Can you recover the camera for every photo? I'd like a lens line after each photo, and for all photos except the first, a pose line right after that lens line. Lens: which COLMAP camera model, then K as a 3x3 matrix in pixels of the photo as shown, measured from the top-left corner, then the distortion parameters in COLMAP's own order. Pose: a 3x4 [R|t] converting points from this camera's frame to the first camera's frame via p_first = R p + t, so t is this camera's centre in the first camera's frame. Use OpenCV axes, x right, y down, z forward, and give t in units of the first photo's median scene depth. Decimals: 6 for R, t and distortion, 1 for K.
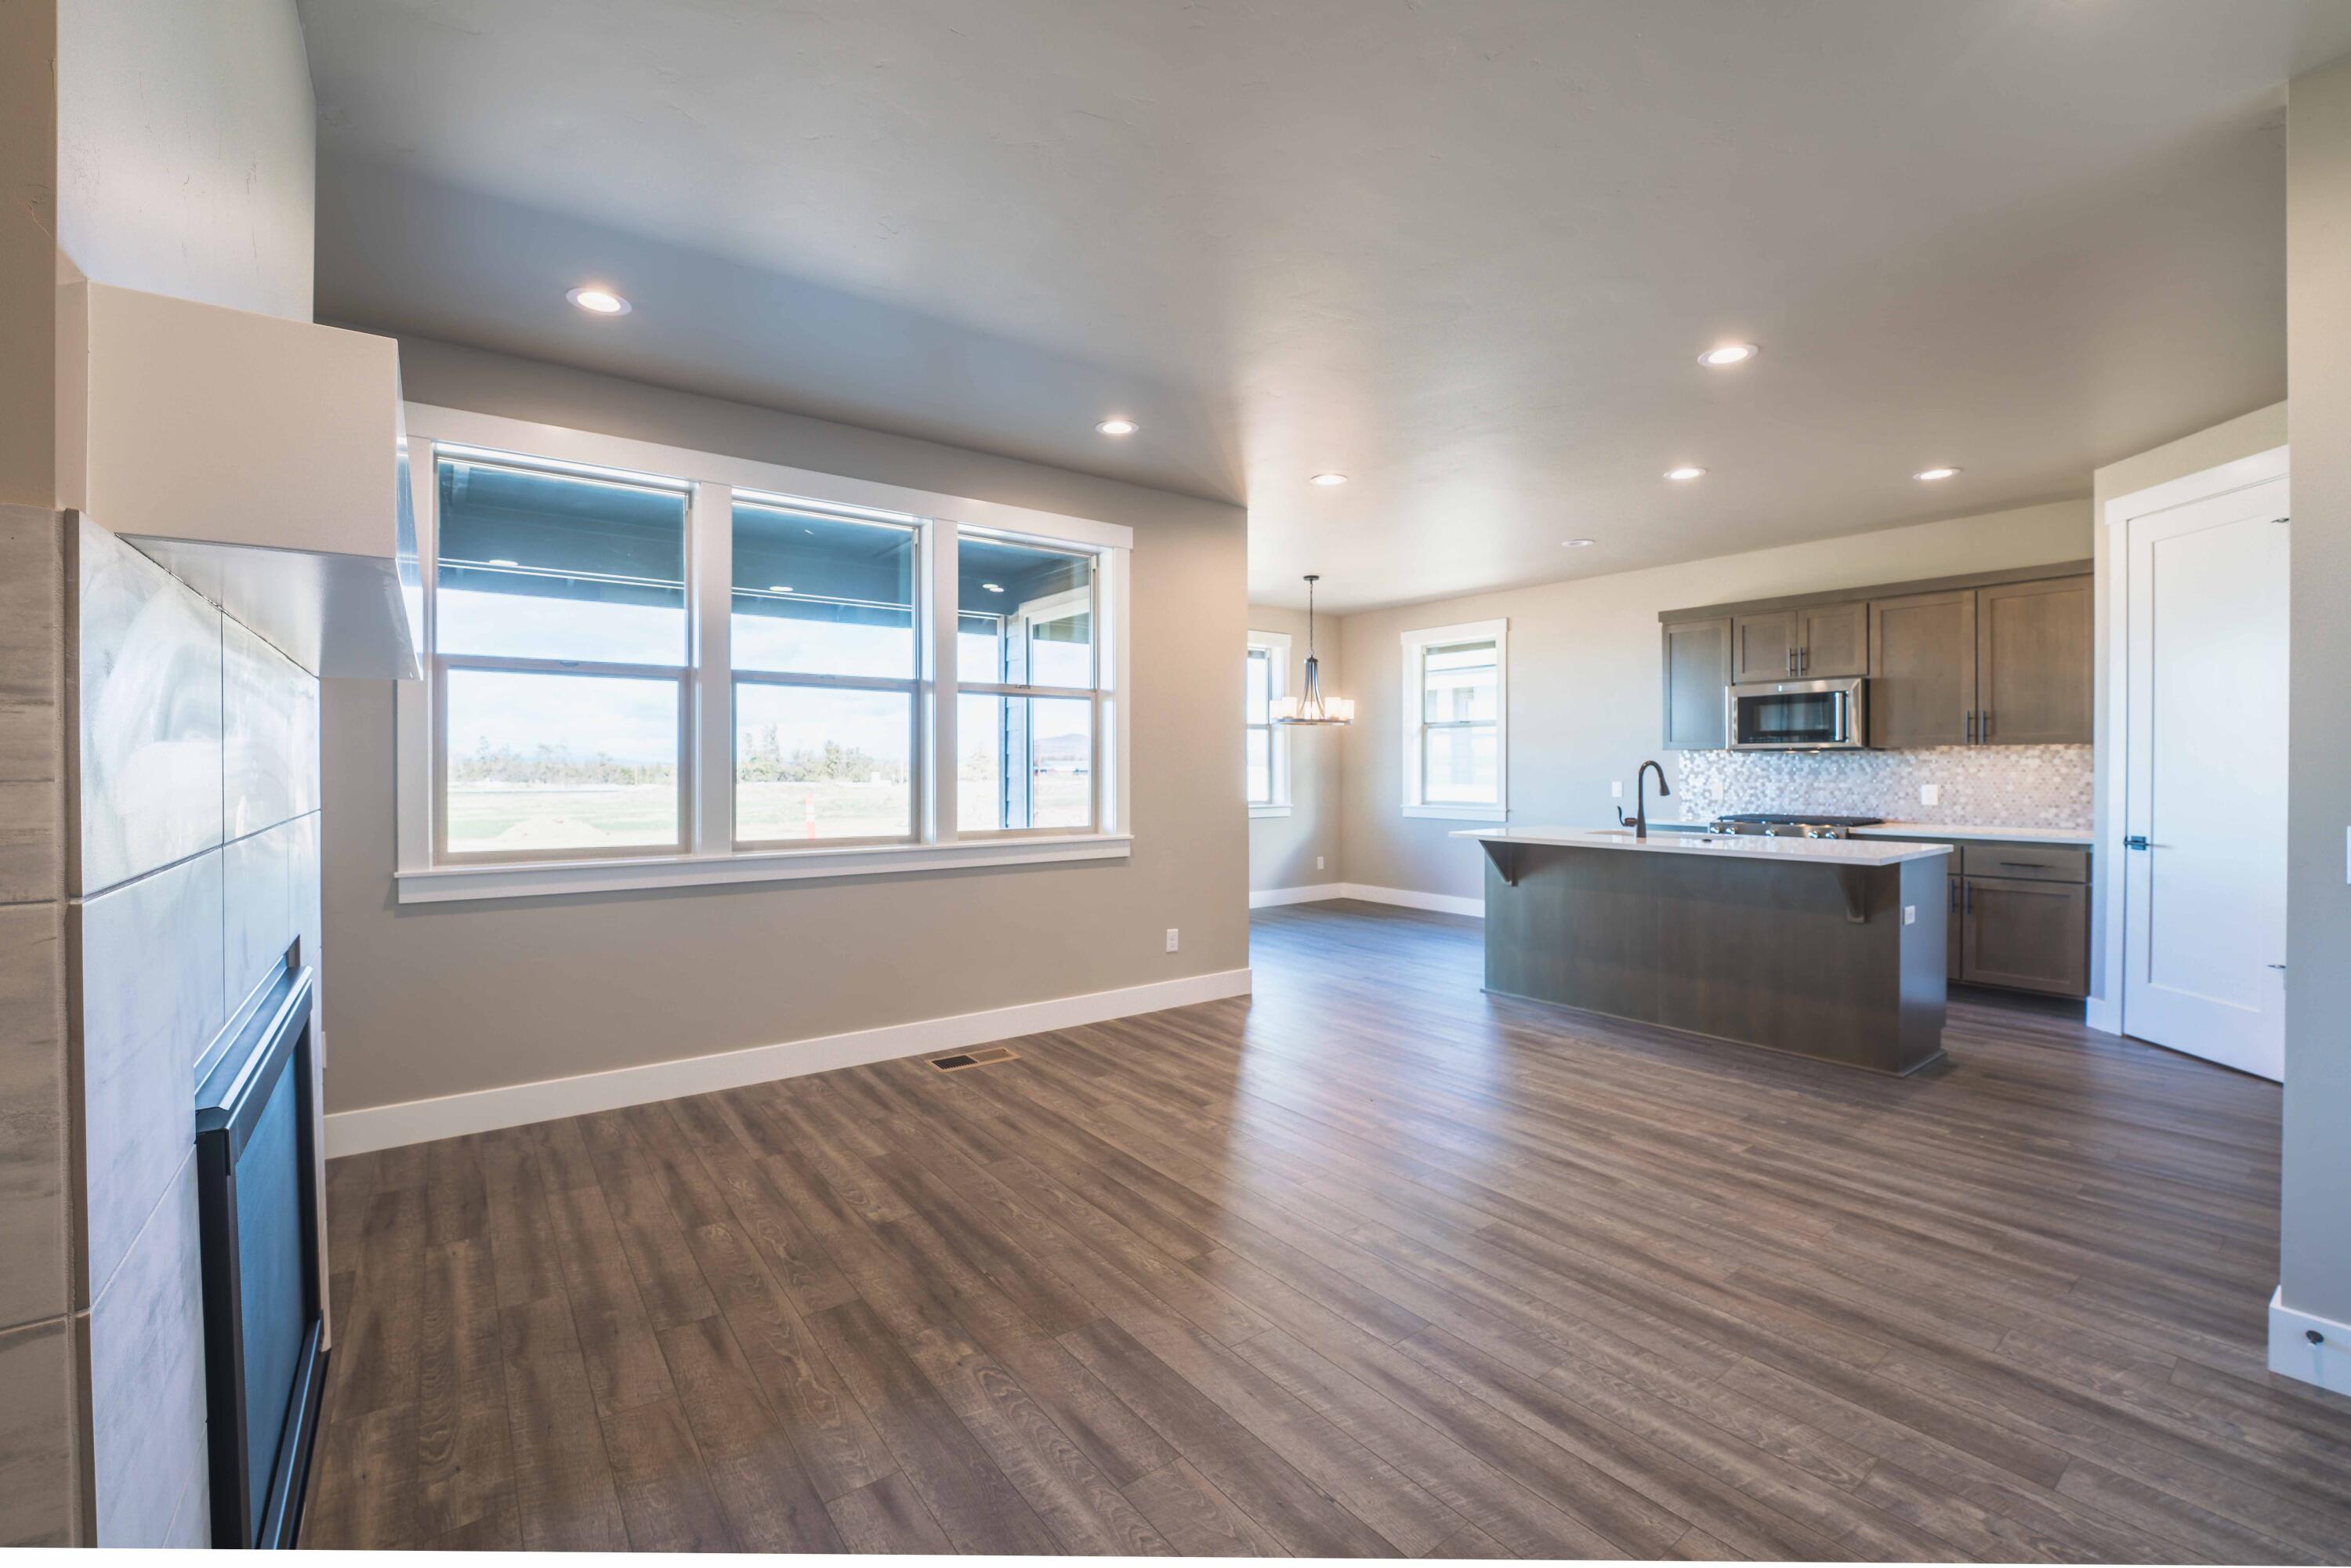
lens RADIAL K [[972.0, 0, 1131.1], [0, 972.0, 776.4], [0, 0, 1]] dist [-0.025980, 0.000490]
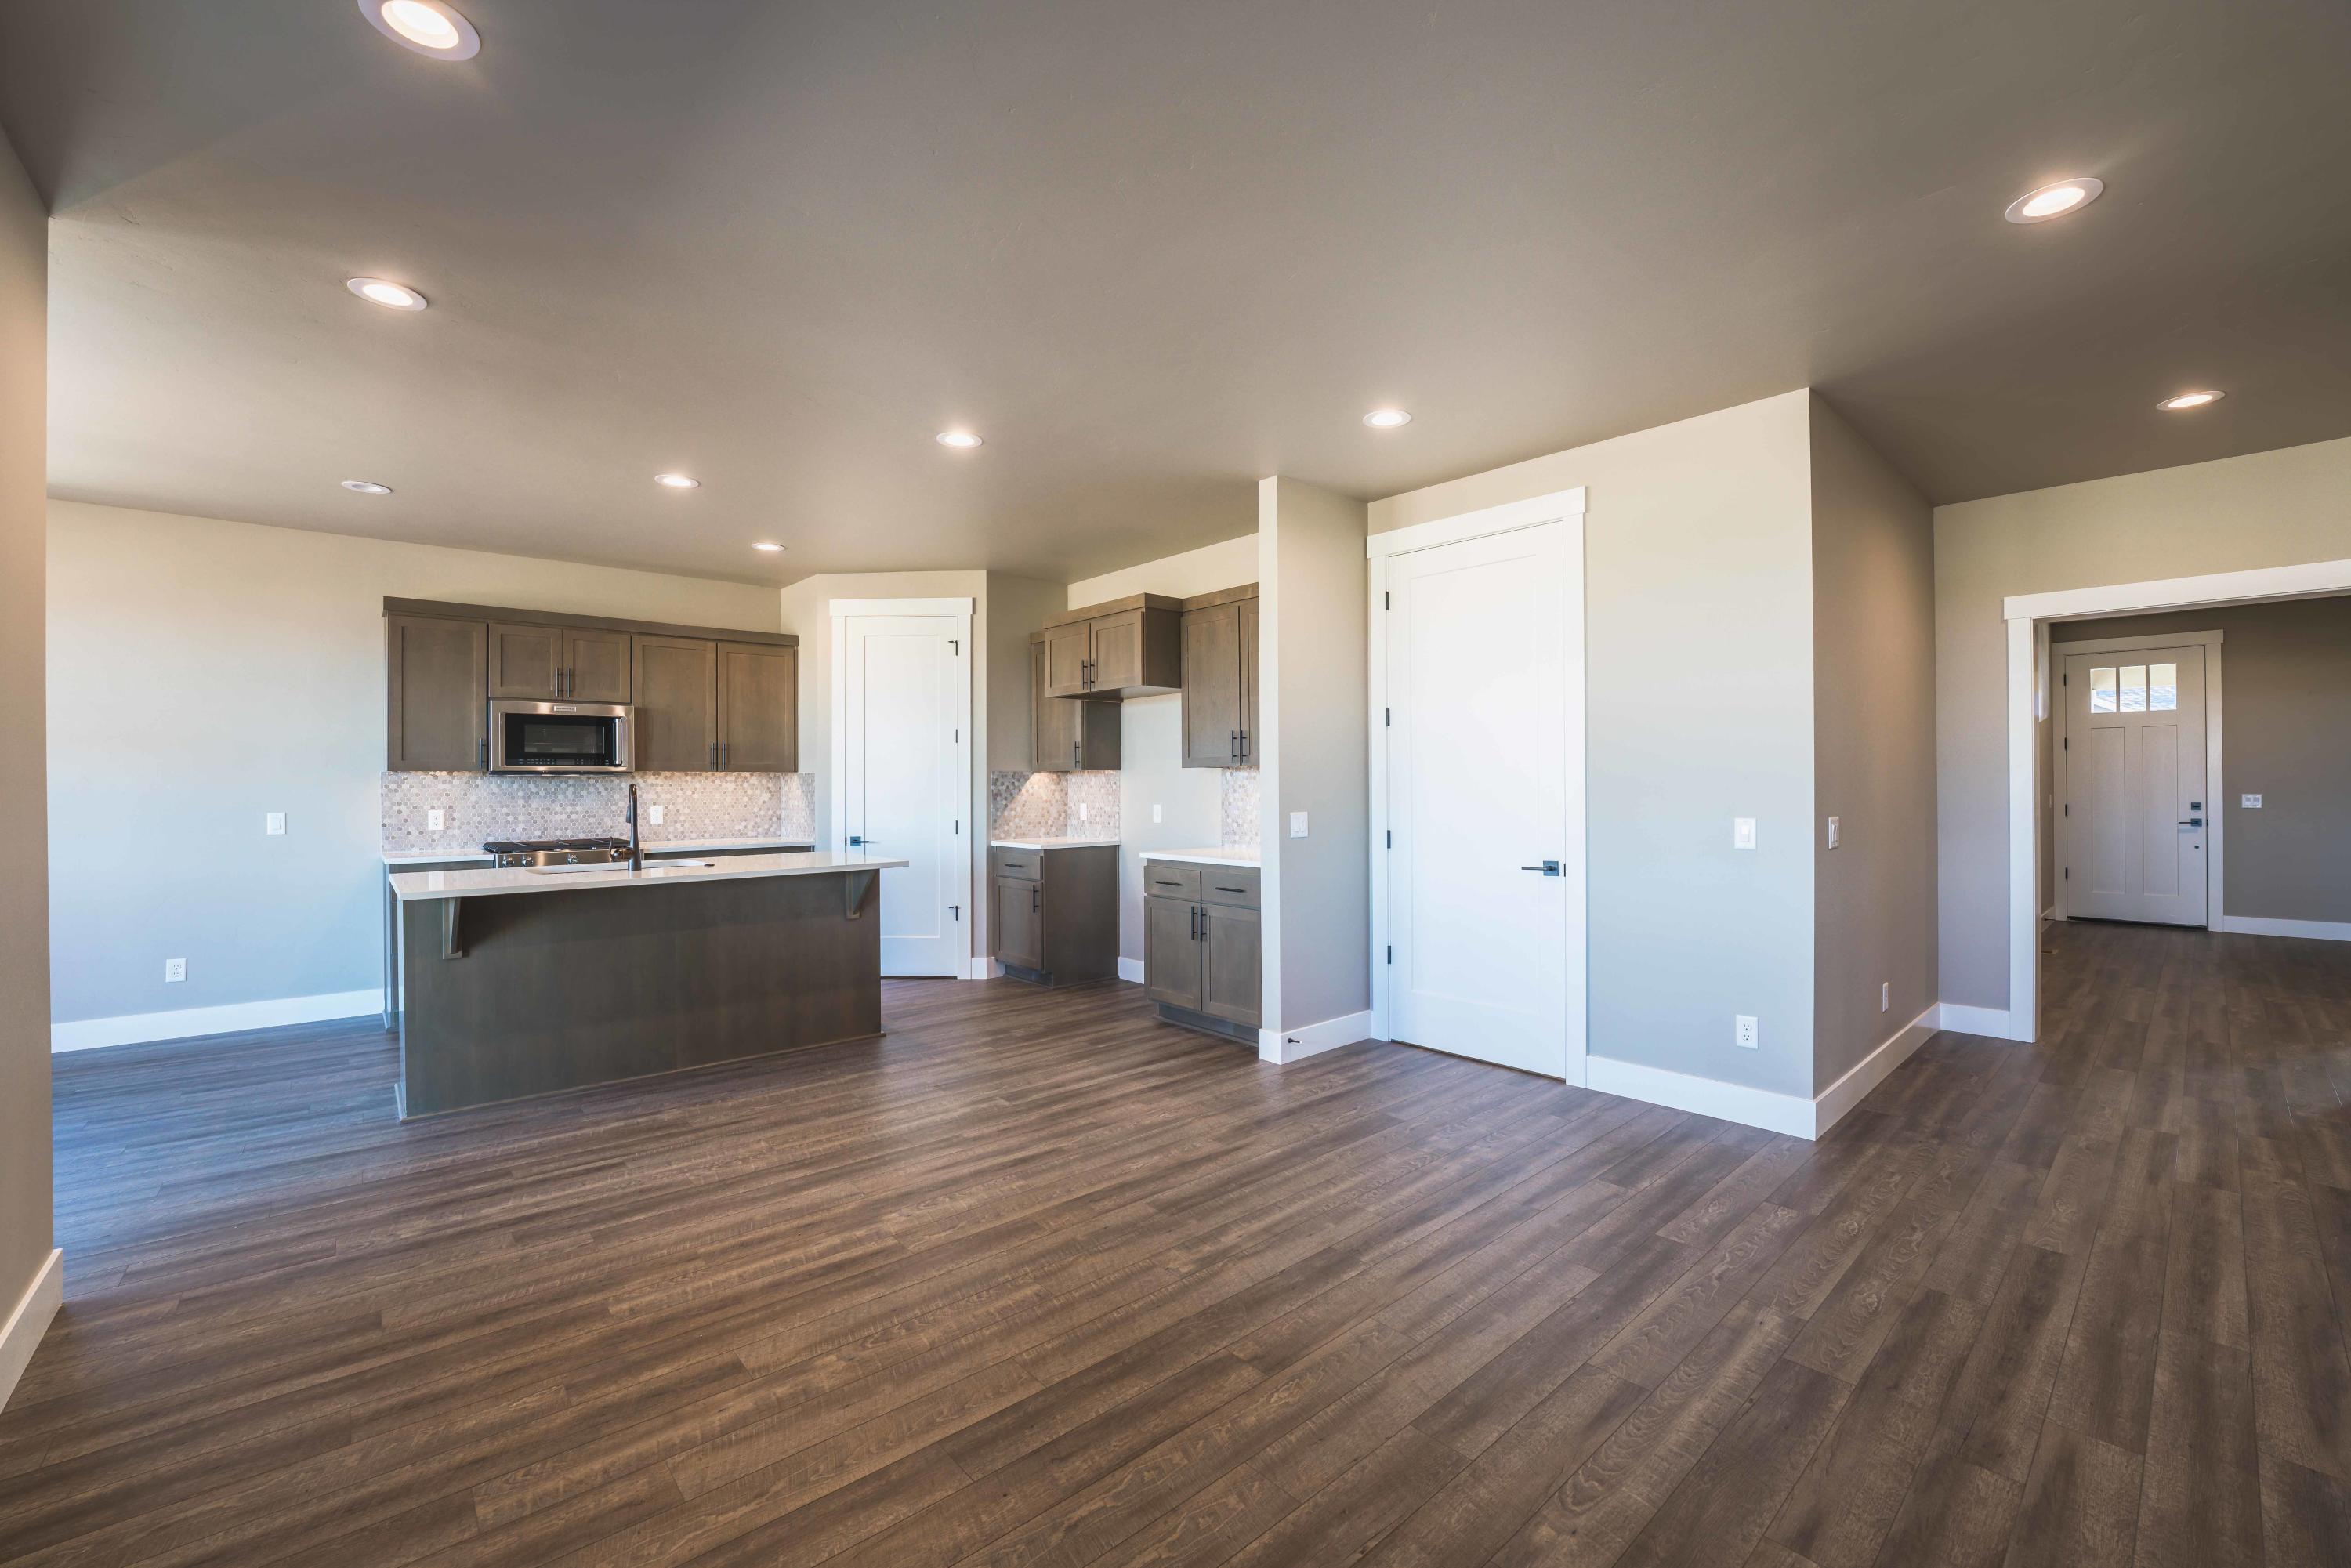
lens RADIAL K [[957.2, 0, 1171.5], [0, 957.2, 782.6], [0, 0, 1]] dist [-0.026269, 0.000879]
pose [[-0.101784, 0.003956, 0.994799, -0.391728], [0.016187, 0.999866, -0.002320, -0.007226], [-0.994675, 0.015867, -0.101835, 0.596558]]
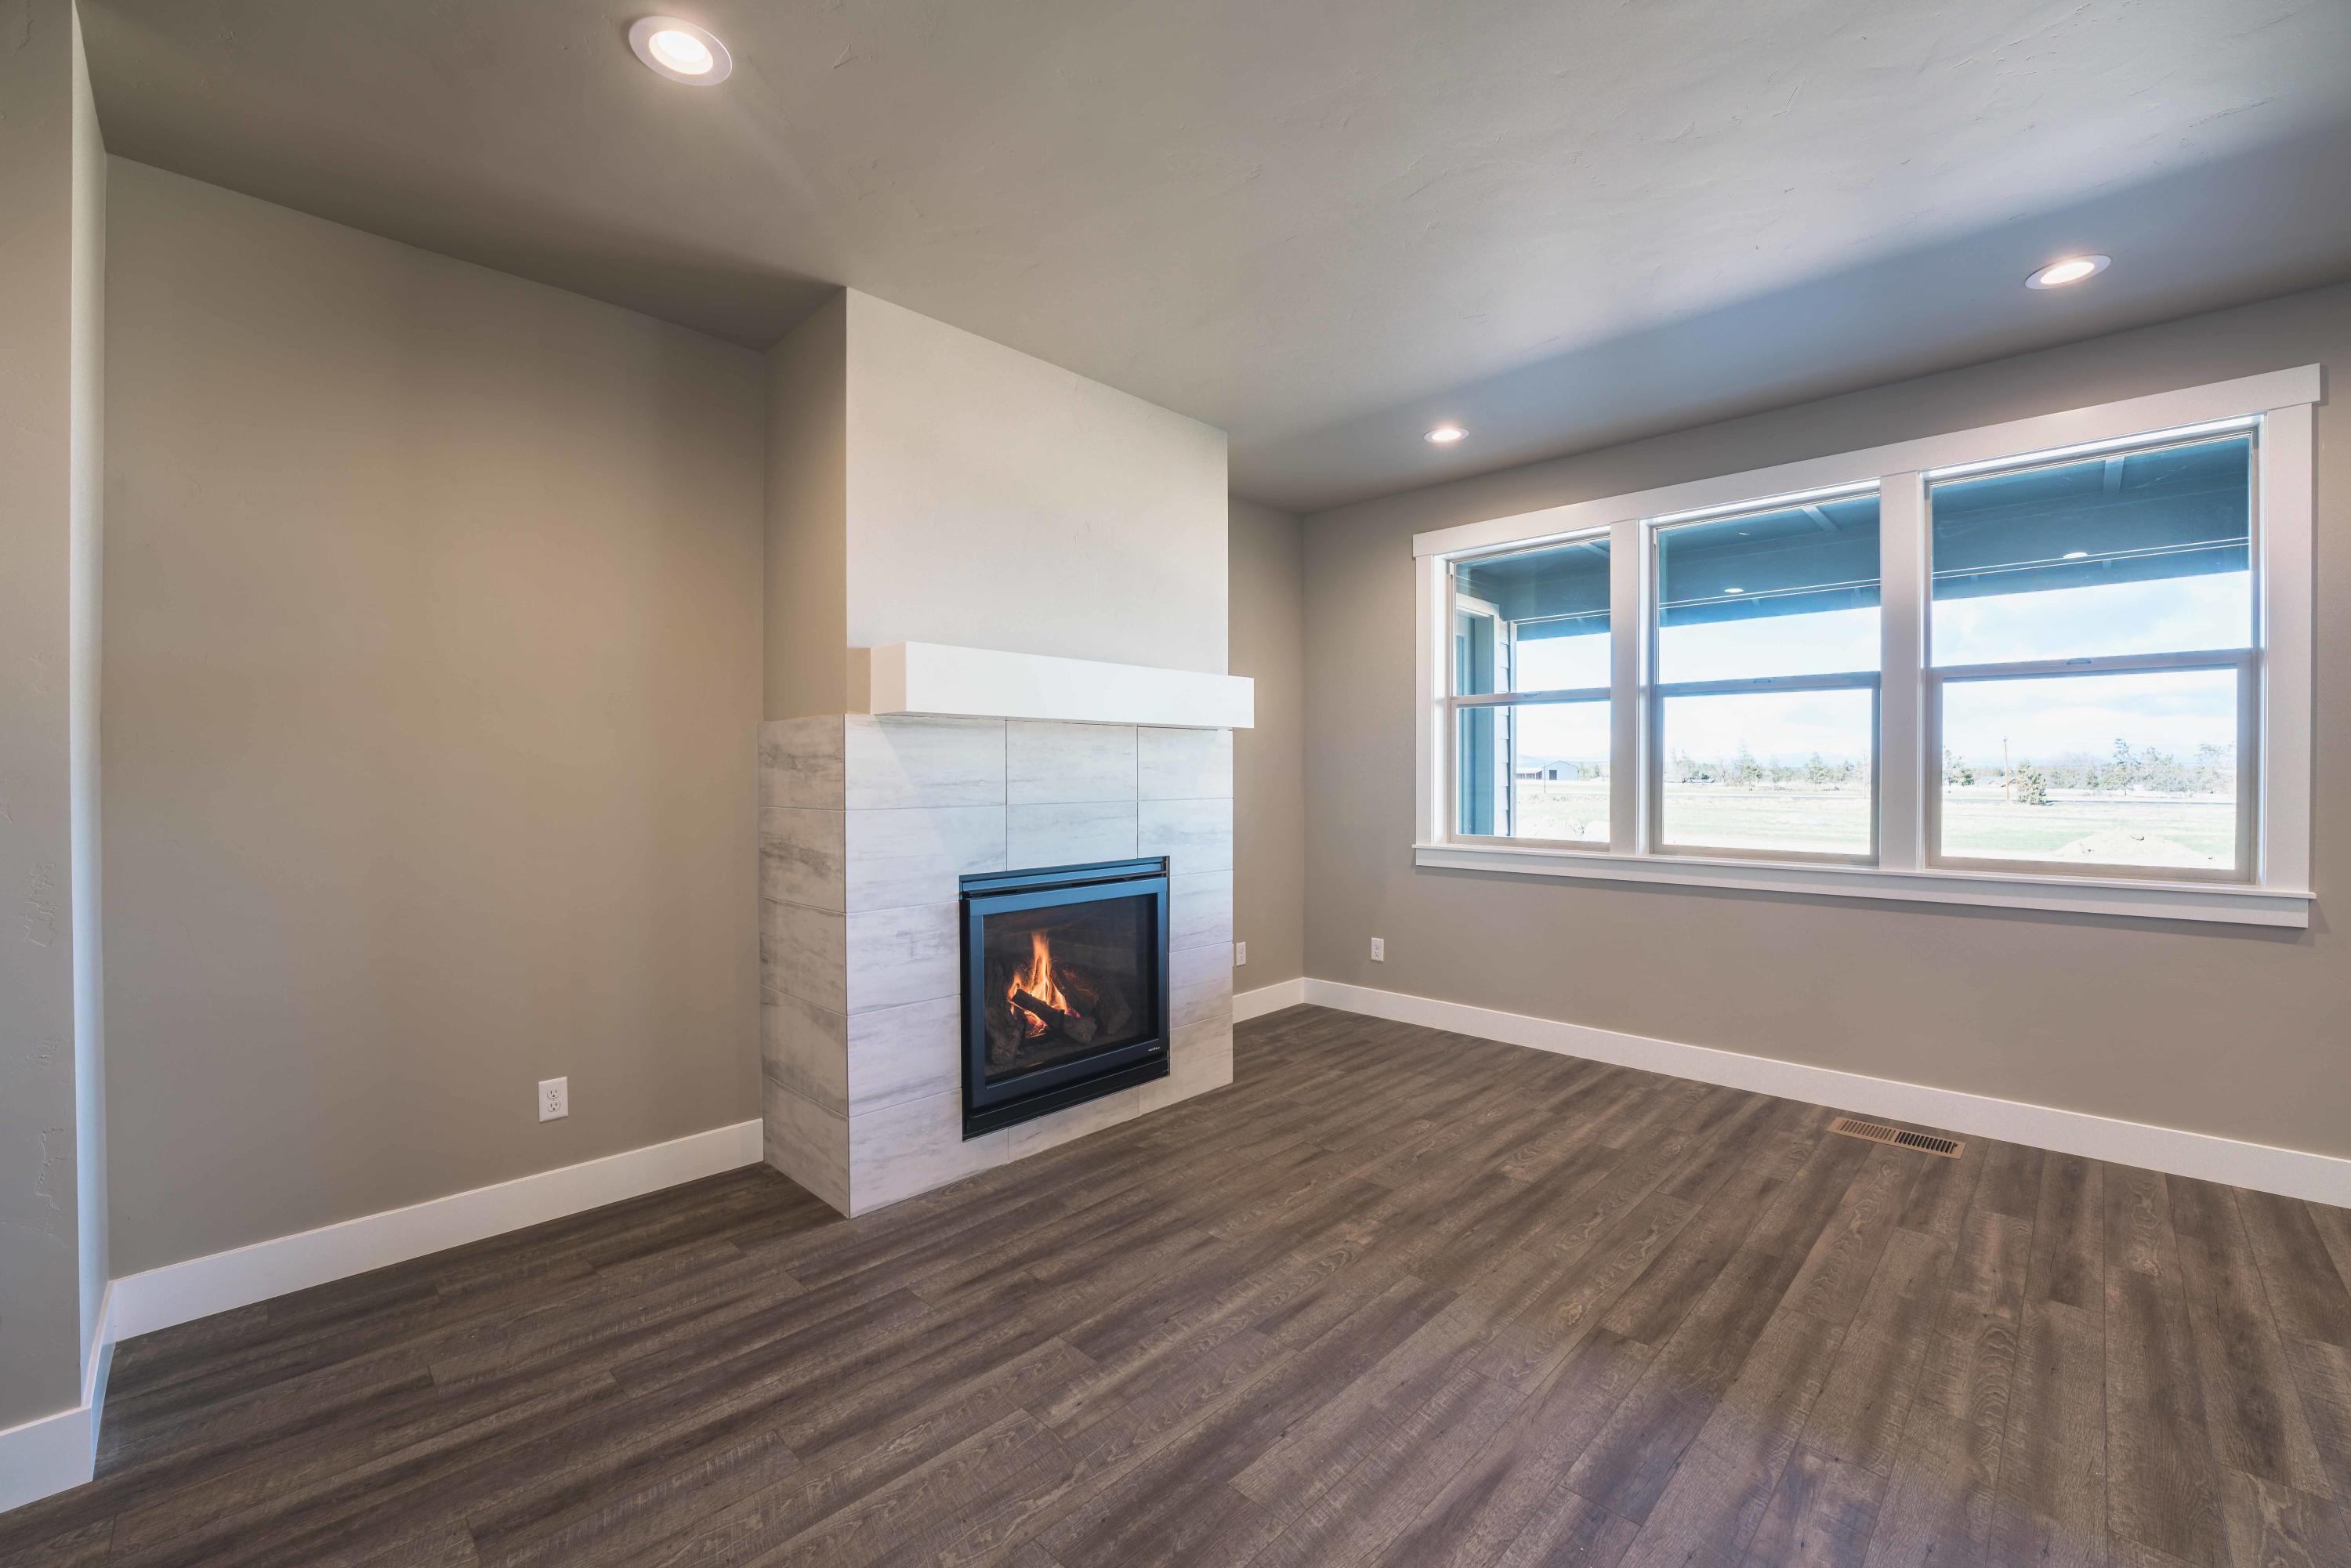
lens RADIAL K [[957.2, 0, 1171.5], [0, 957.2, 782.6], [0, 0, 1]] dist [-0.026269, 0.000879]
pose [[0.169493, 0.008793, -0.985492, 0.436562], [-0.008293, 0.999938, 0.007496, -0.003827], [0.985497, 0.006903, 0.169555, 0.234445]]
